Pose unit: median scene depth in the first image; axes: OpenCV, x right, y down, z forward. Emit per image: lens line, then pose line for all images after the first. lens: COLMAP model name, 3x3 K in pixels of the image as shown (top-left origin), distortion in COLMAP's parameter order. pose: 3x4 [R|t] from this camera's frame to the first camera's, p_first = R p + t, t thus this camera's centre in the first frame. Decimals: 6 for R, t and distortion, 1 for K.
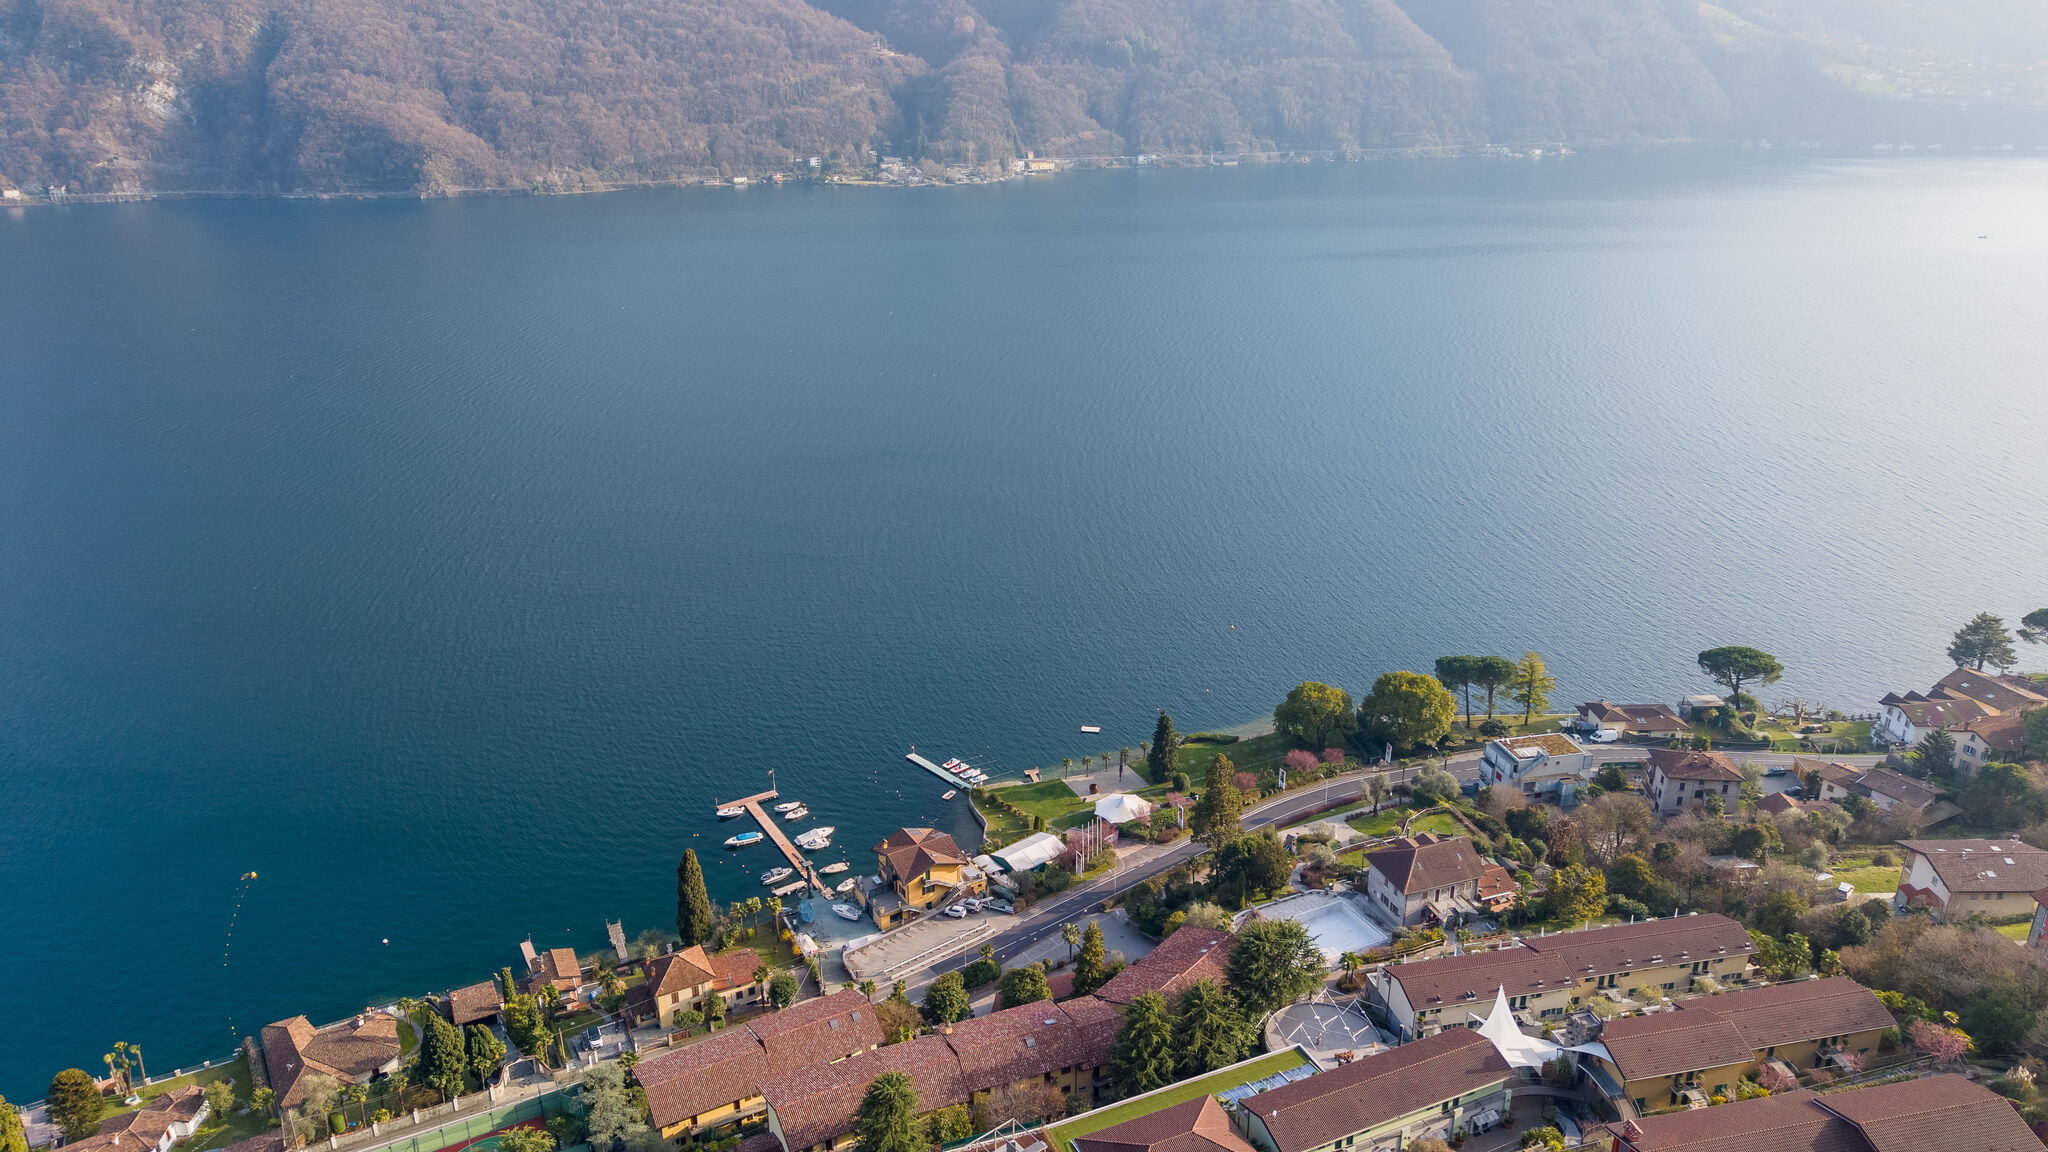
lens RADIAL K [[1371.5, 0, 1012.8], [0, 1371.5, 584.6], [0, 0, 1]] dist [0.041392, -0.035884]
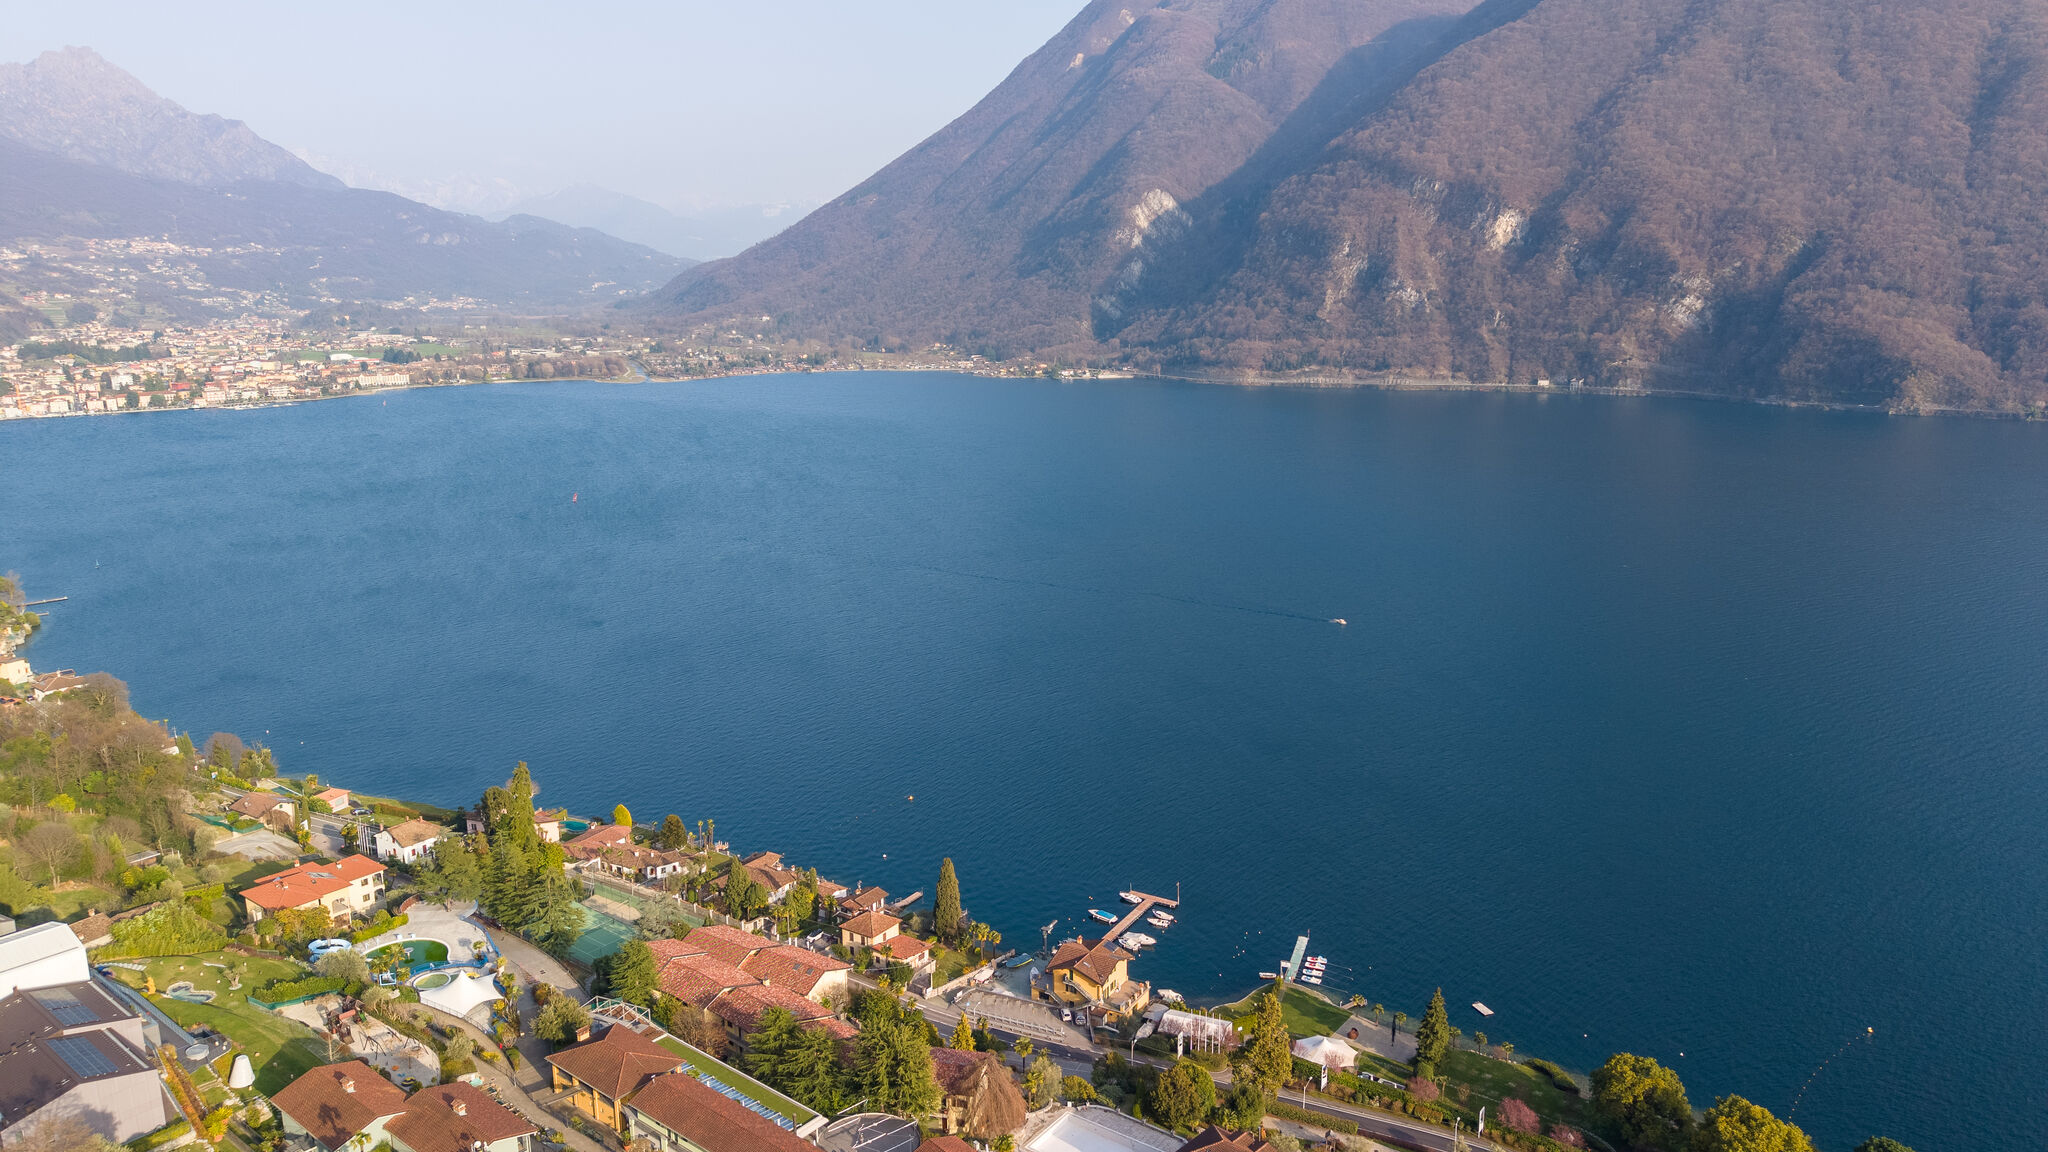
lens RADIAL K [[1371.5, 0, 1020.3], [0, 1371.5, 580.5], [0, 0, 1]] dist [0.041392, -0.035884]
pose [[0.468571, 0.191641, -0.862389, 0.131286], [-0.311420, 0.949354, 0.041760, -0.021454], [0.826716, 0.248997, 0.504521, 0.045485]]
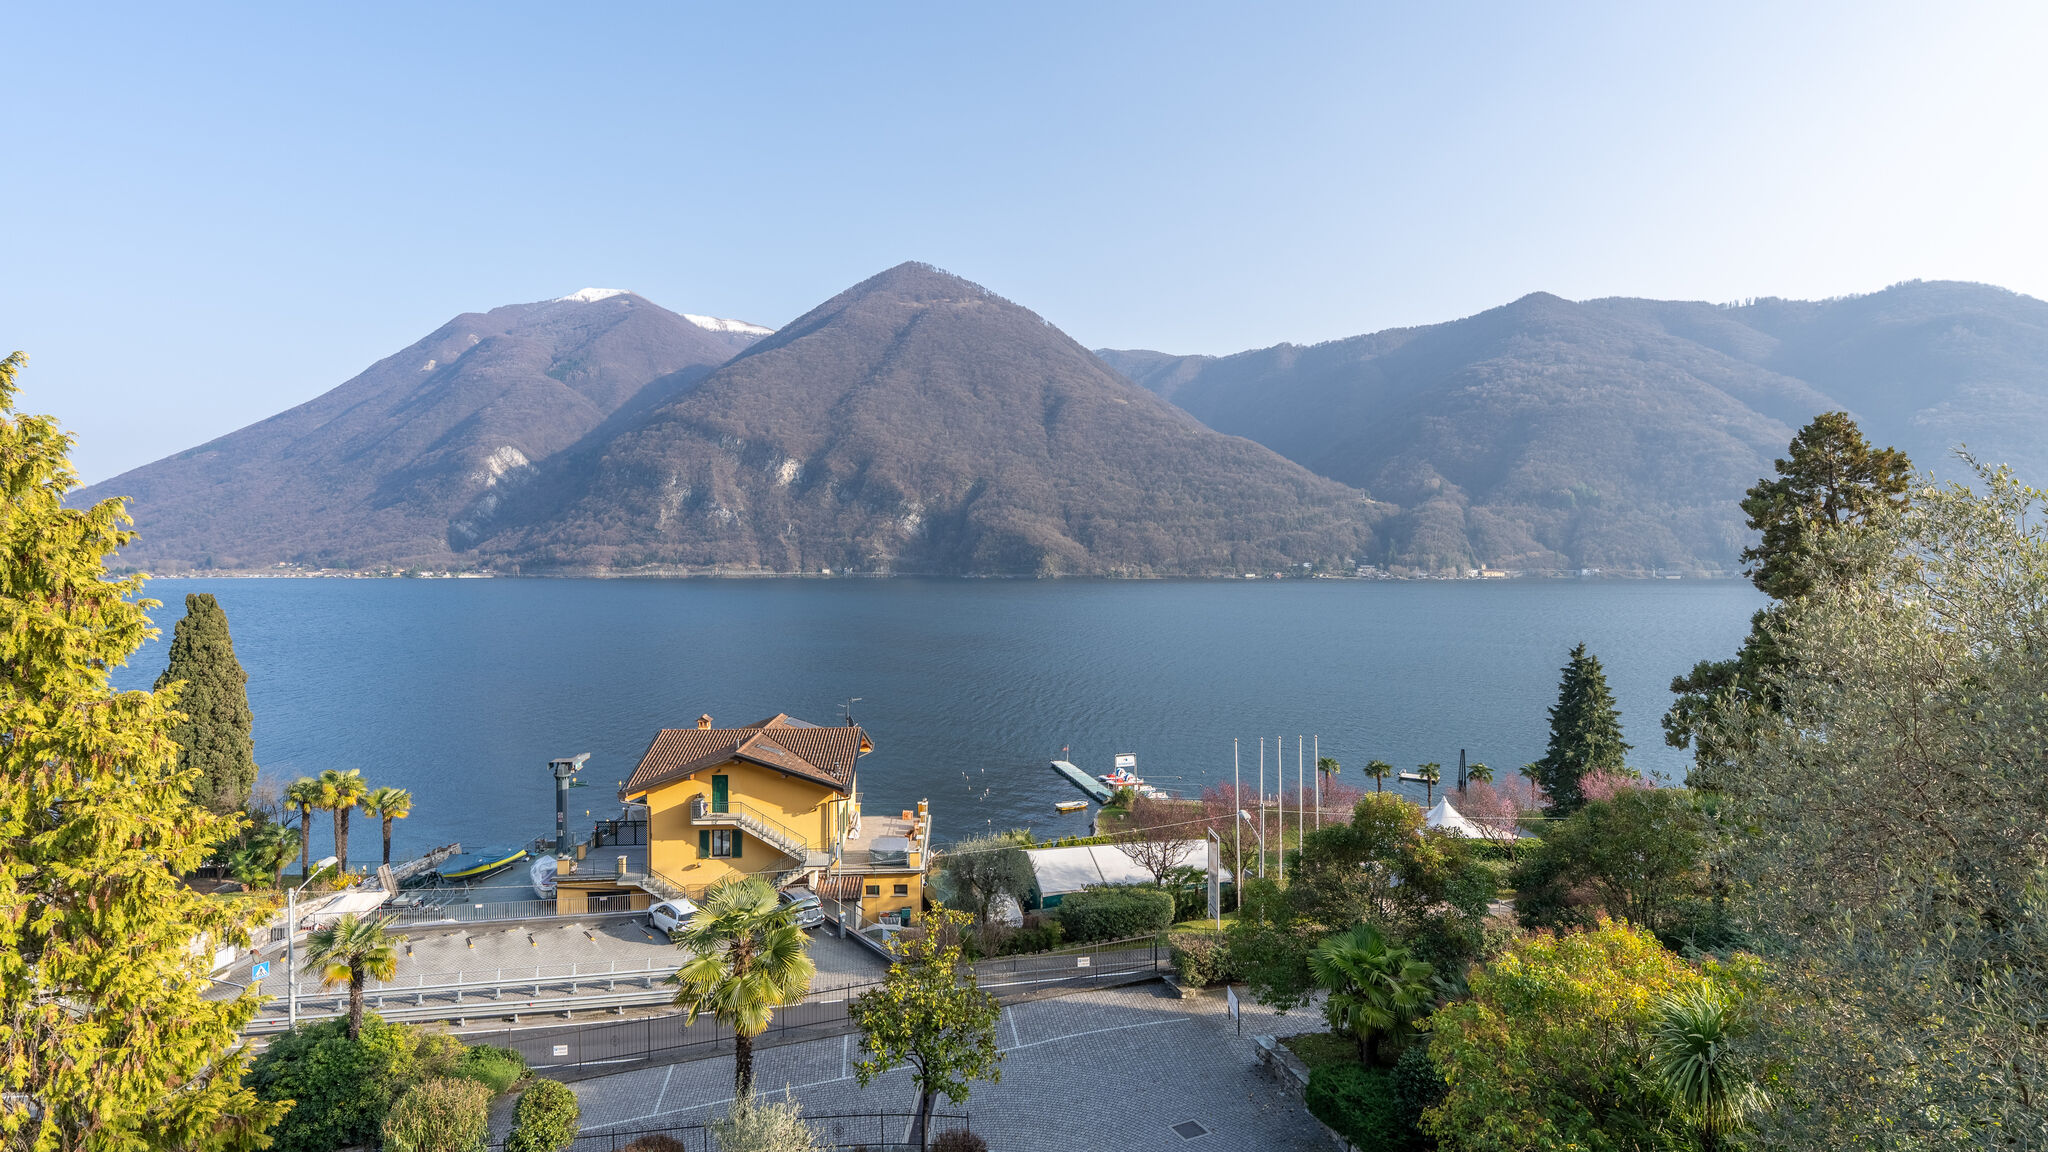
lens RADIAL K [[917.3, 0, 1023.7], [0, 917.3, 577.5], [0, 0, 1]] dist [-0.002871, 0.001794]
pose [[0.893679, 0.013462, -0.448505, 0.015052], [-0.167726, 0.937115, -0.306078, 0.033189], [0.416181, 0.348761, 0.839738, 0.127693]]
